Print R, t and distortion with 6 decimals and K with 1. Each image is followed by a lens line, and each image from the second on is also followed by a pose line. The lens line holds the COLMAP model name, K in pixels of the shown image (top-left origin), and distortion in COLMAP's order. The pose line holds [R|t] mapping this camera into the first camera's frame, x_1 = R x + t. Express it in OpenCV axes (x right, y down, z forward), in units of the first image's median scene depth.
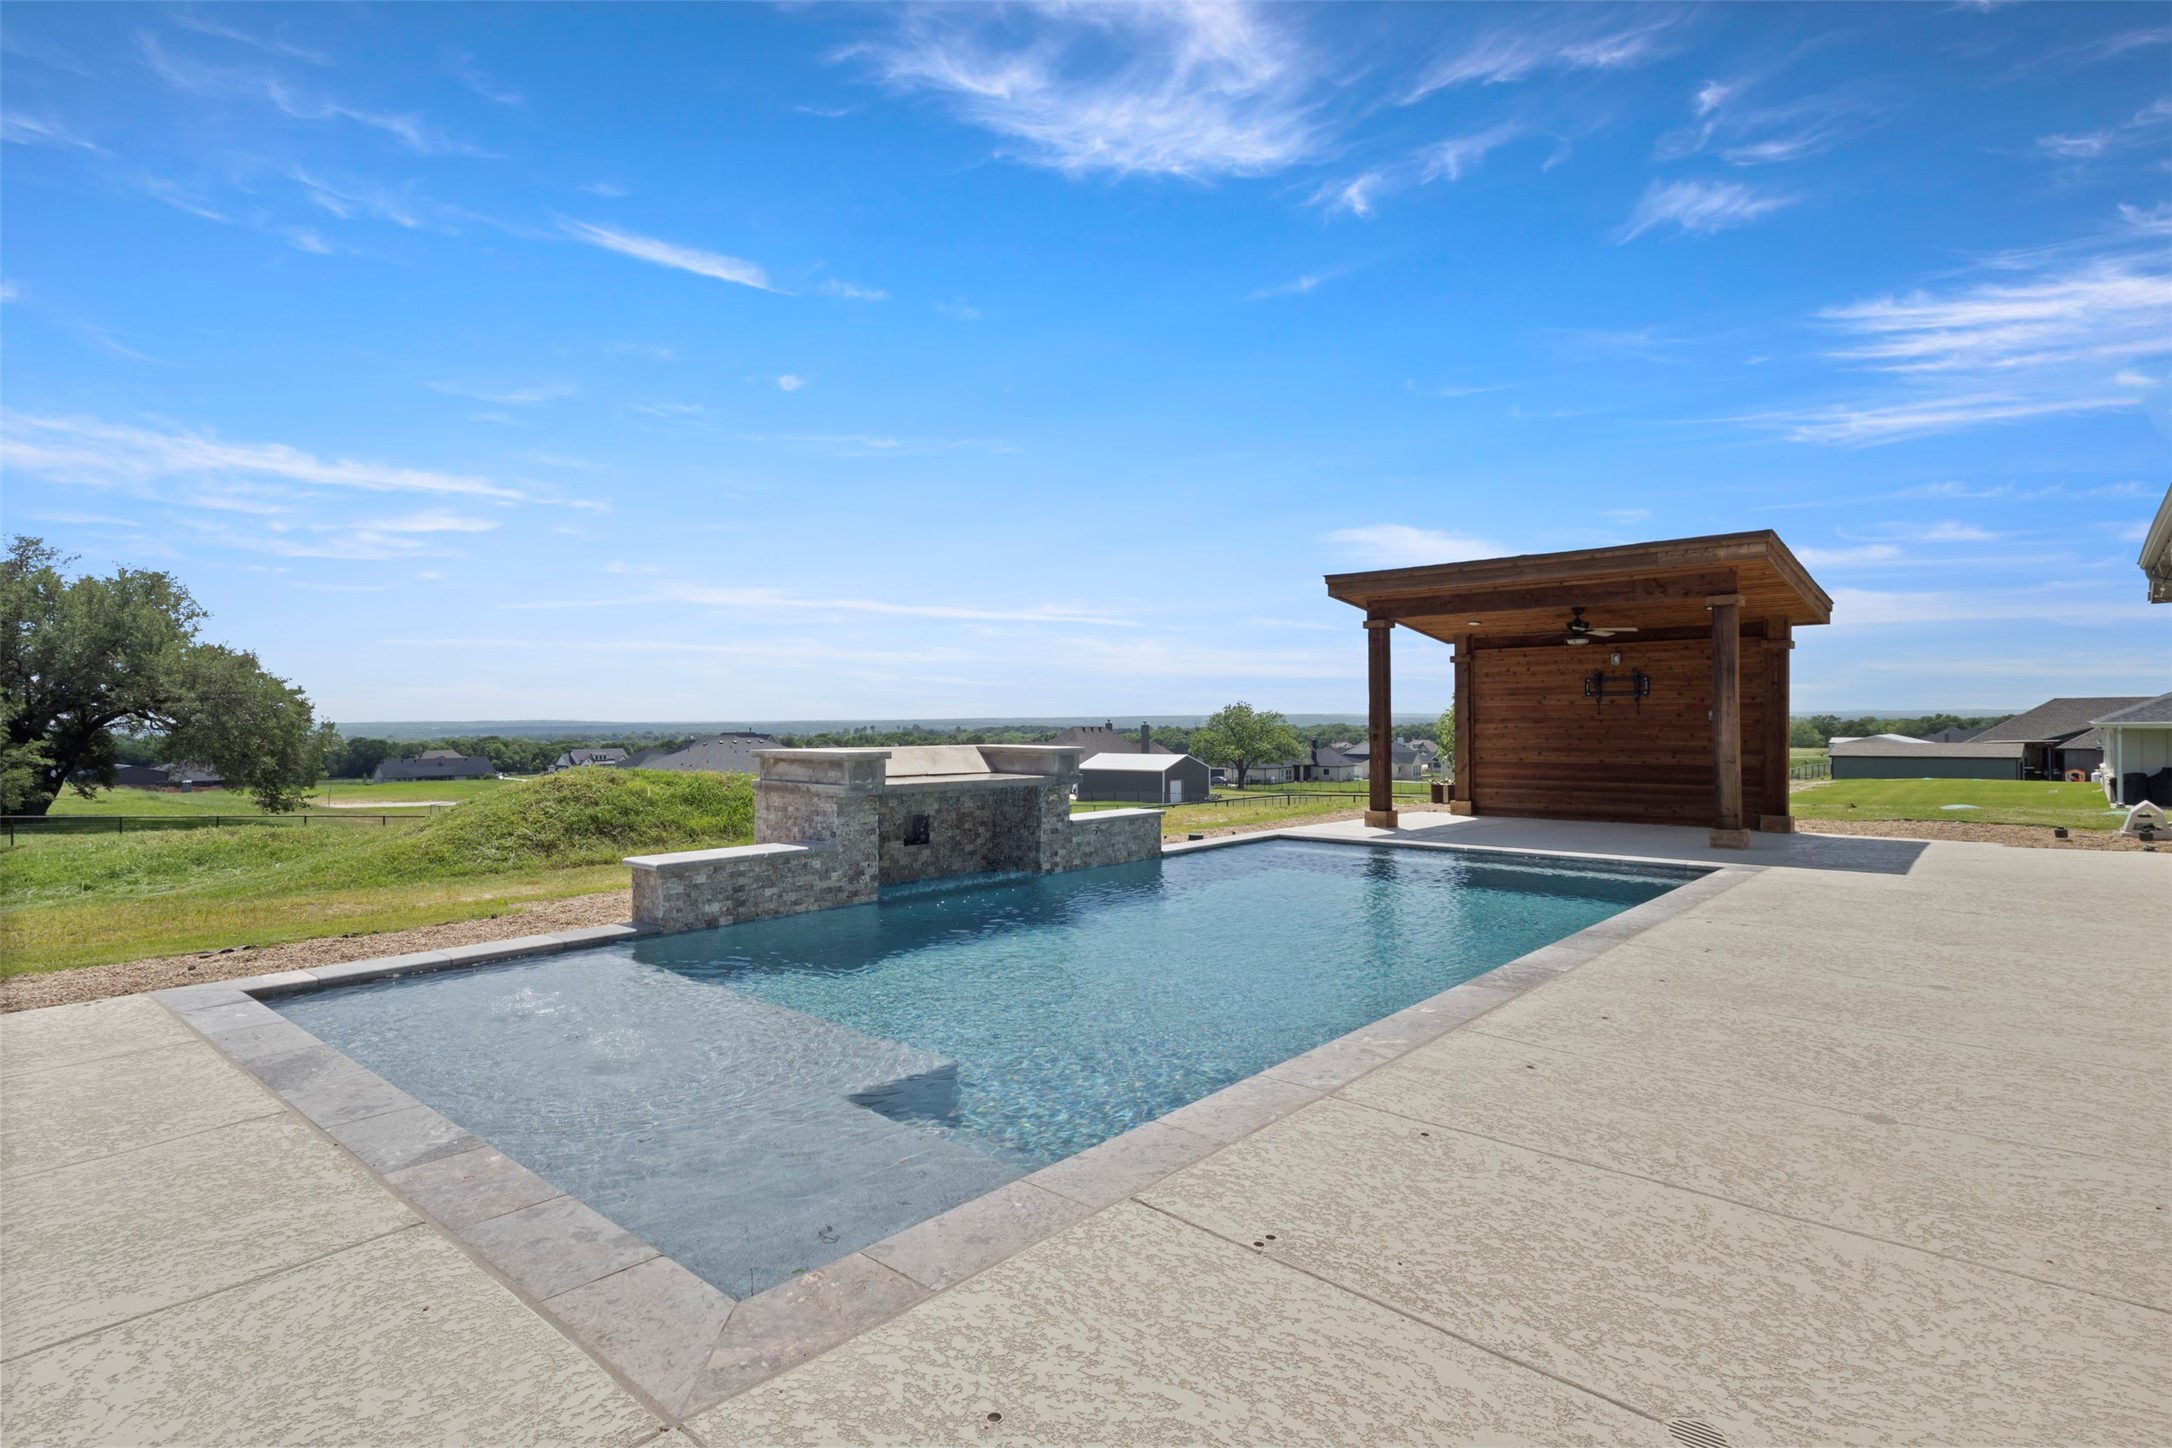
lens RADIAL K [[1117.4, 0, 1086.0], [0, 1117.4, 724.0], [0, 0, 1]] dist [0.016165, 0.000175]
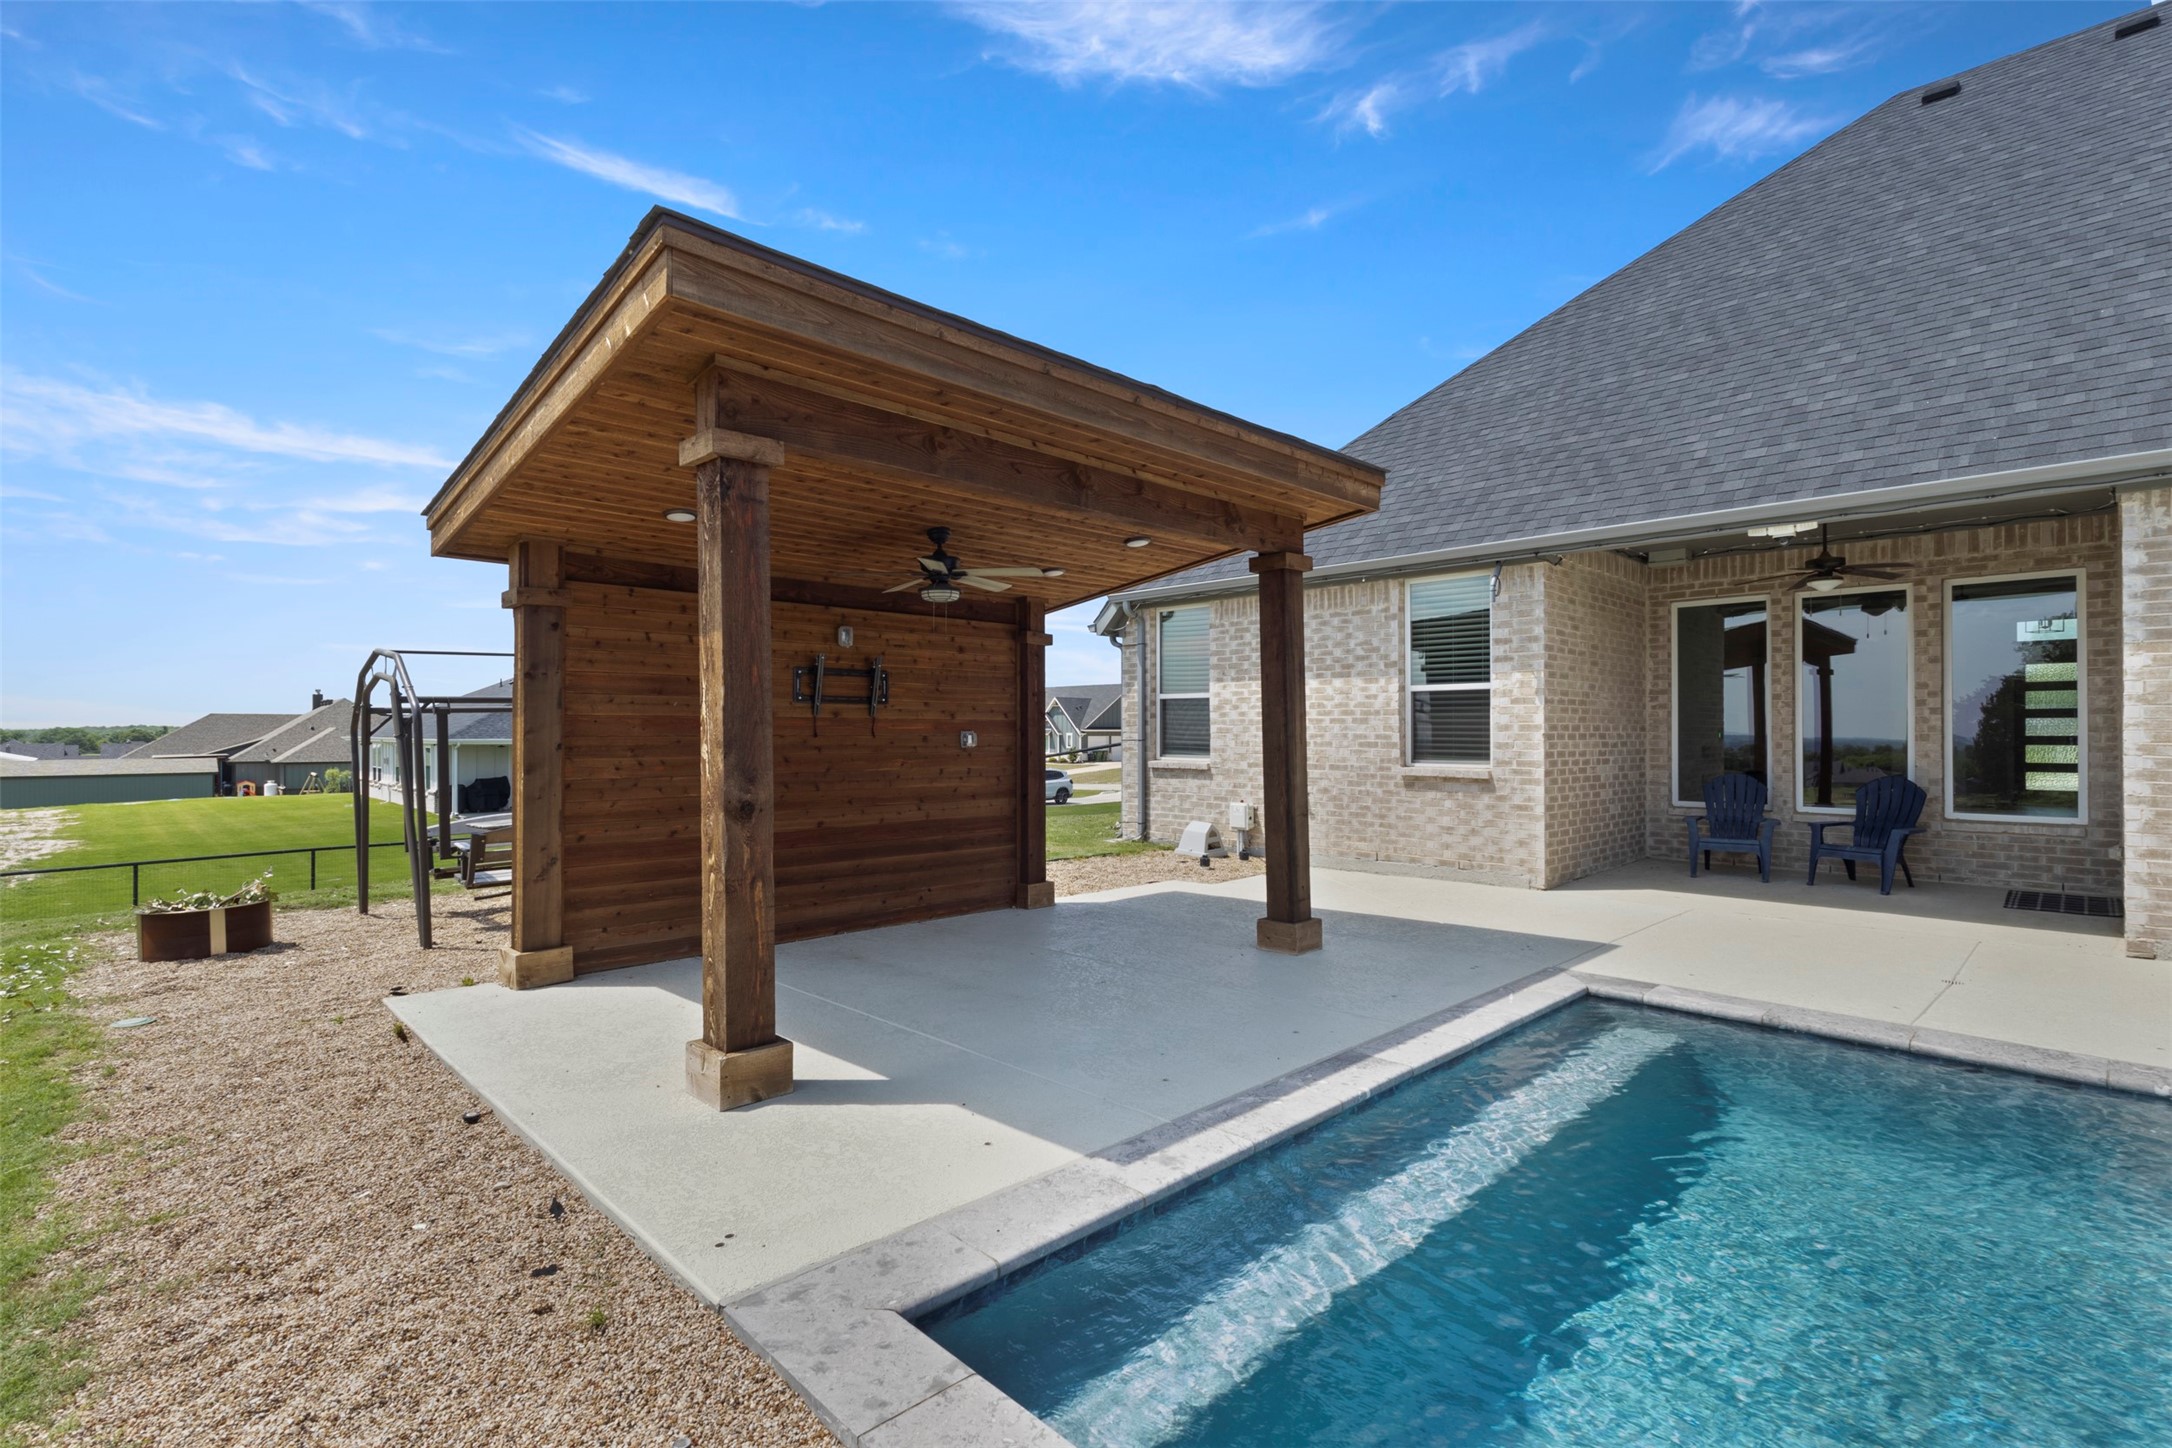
lens RADIAL K [[1010.2, 0, 1080.4], [0, 1010.2, 709.8], [0, 0, 1]] dist [-0.000808, 0.000332]
pose [[0.075672, 0.027113, 0.996764, -0.013926], [-0.000492, 0.999631, -0.027154, -0.008660], [-0.997133, 0.001564, 0.075657, 0.853751]]
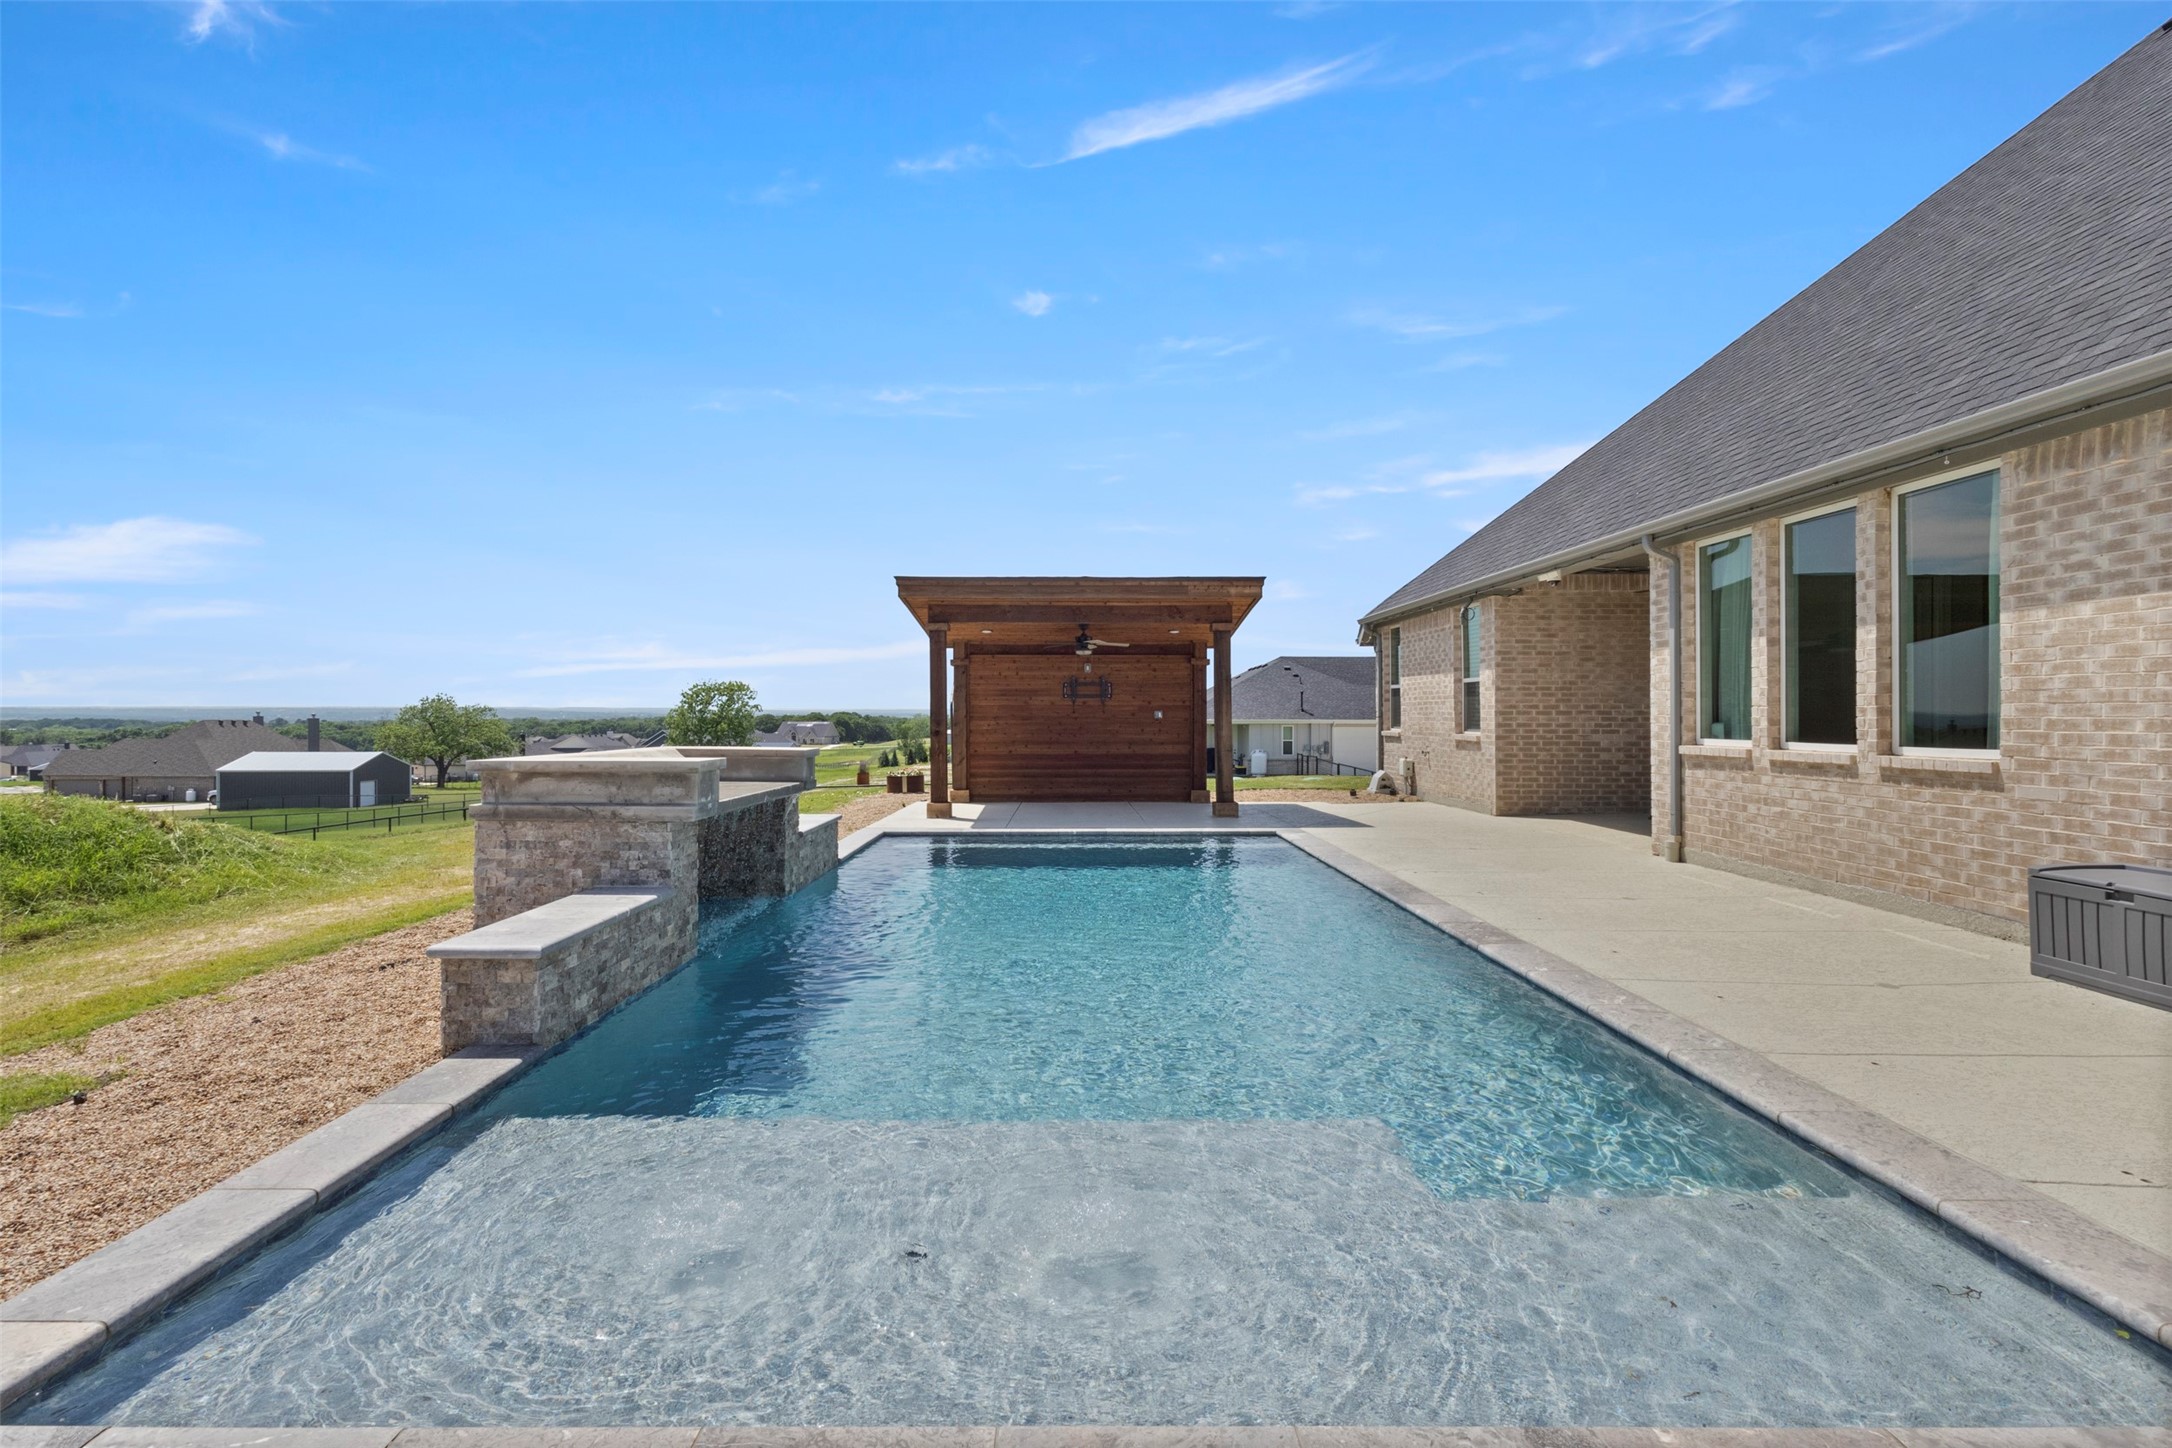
lens RADIAL K [[1010.2, 0, 1080.4], [0, 1010.2, 709.8], [0, 0, 1]] dist [-0.000808, 0.000332]
pose [[0.743341, 0.009204, 0.668850, -0.270196], [-0.003503, 0.999945, -0.009867, -0.001551], [-0.668904, 0.004991, 0.743332, 0.190283]]
